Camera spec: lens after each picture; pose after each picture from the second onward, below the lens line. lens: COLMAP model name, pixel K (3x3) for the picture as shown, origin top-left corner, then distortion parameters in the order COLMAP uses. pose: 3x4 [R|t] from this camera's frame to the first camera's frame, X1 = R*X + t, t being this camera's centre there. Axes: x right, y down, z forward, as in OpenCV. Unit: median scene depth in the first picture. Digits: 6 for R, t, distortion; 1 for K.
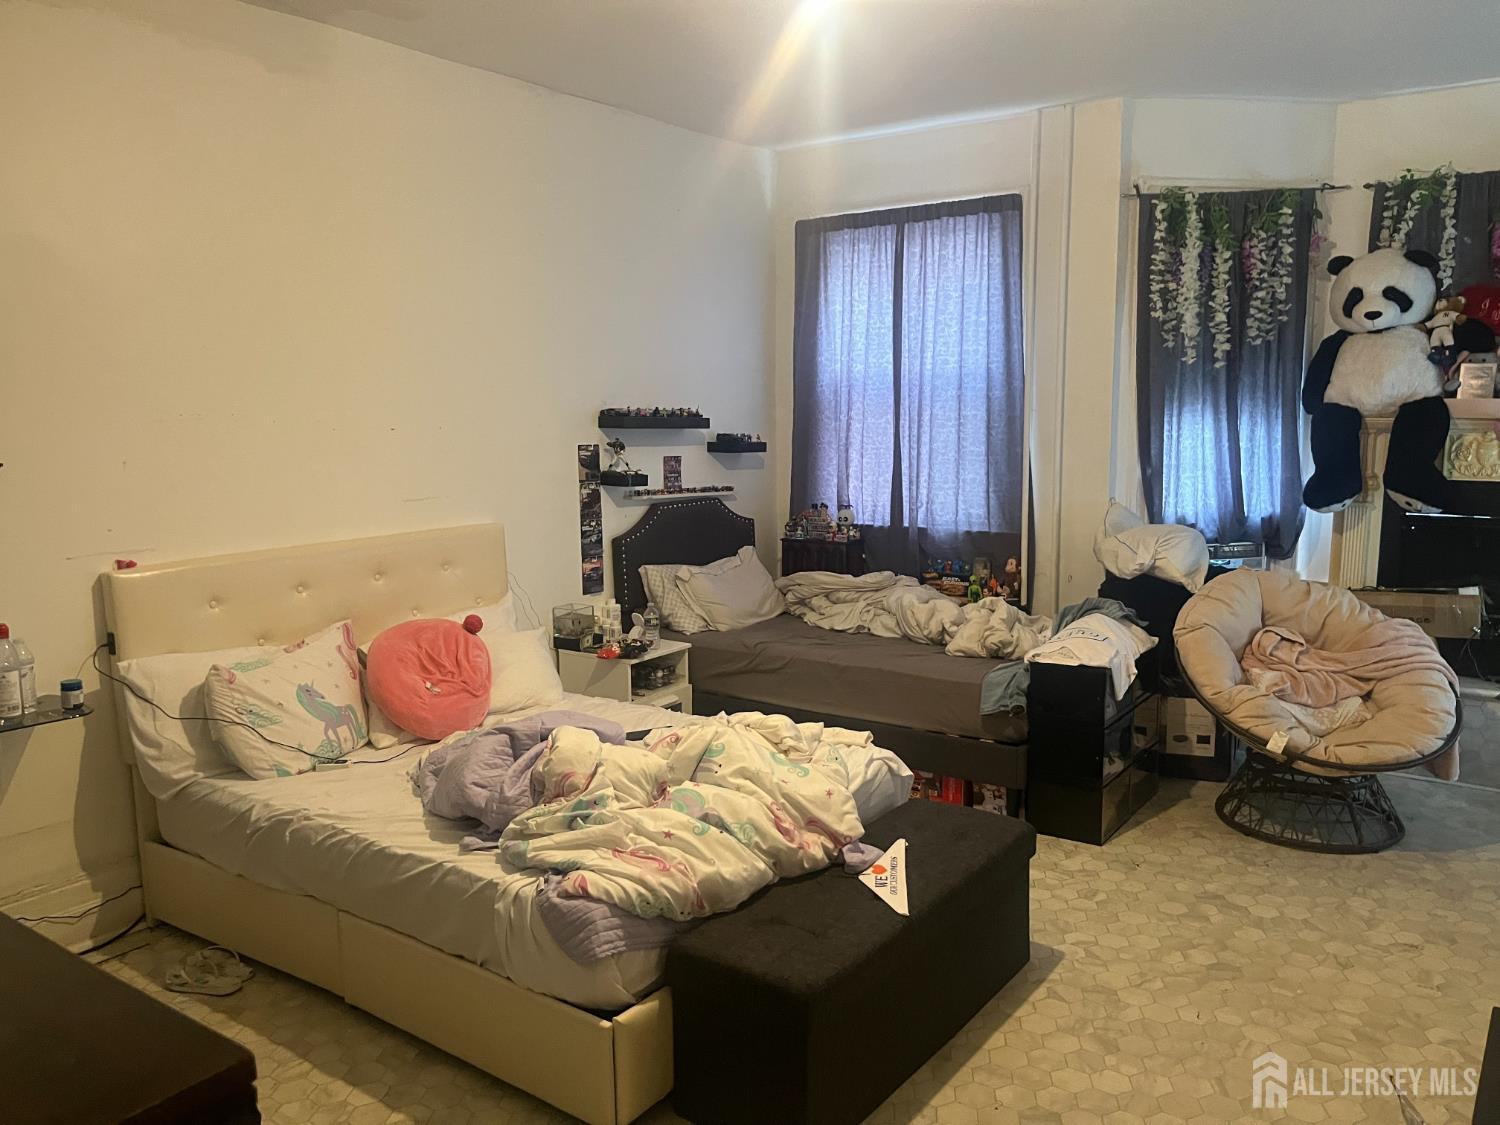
lens RADIAL K [[1140.2, 0, 743.0], [0, 1140.2, 560.8], [0, 0, 1]] dist [0.008319, -0.005263]
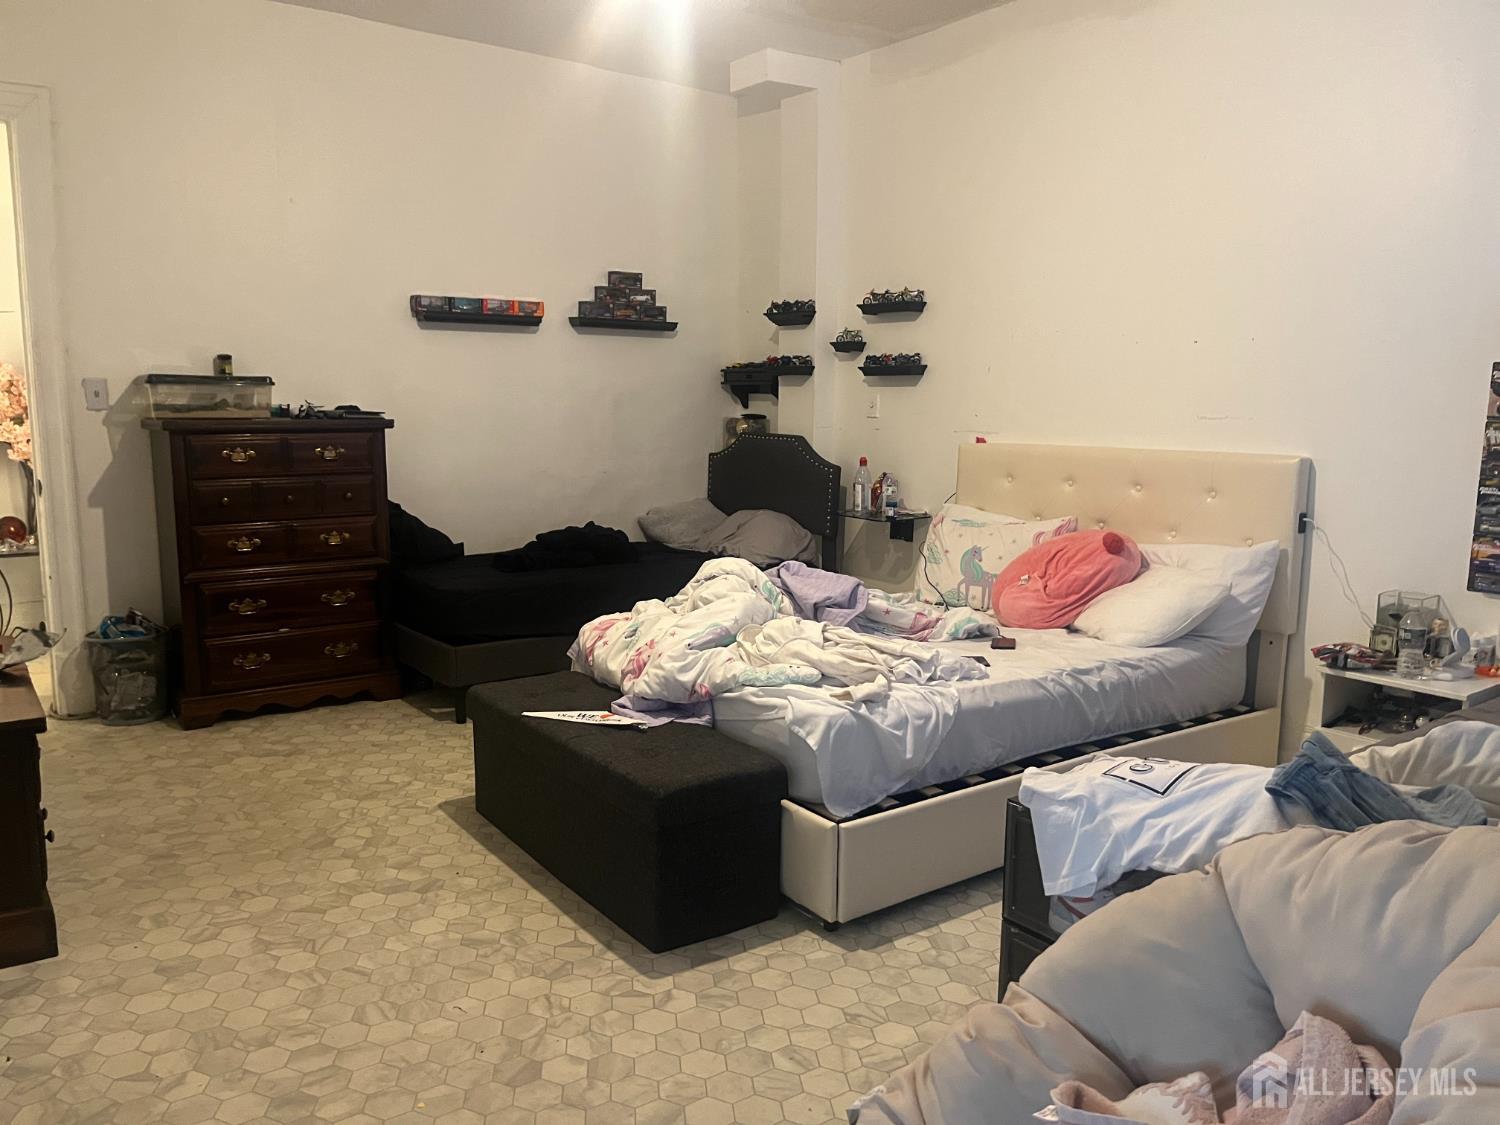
lens RADIAL K [[1140.2, 0, 741.8], [0, 1140.2, 566.1], [0, 0, 1]] dist [0.008319, -0.005263]
pose [[-0.311963, 0.150312, -0.938129, 0.995731], [-0.133842, 0.970607, 0.200024, -0.097983], [0.940620, 0.187960, -0.282675, 1.282551]]
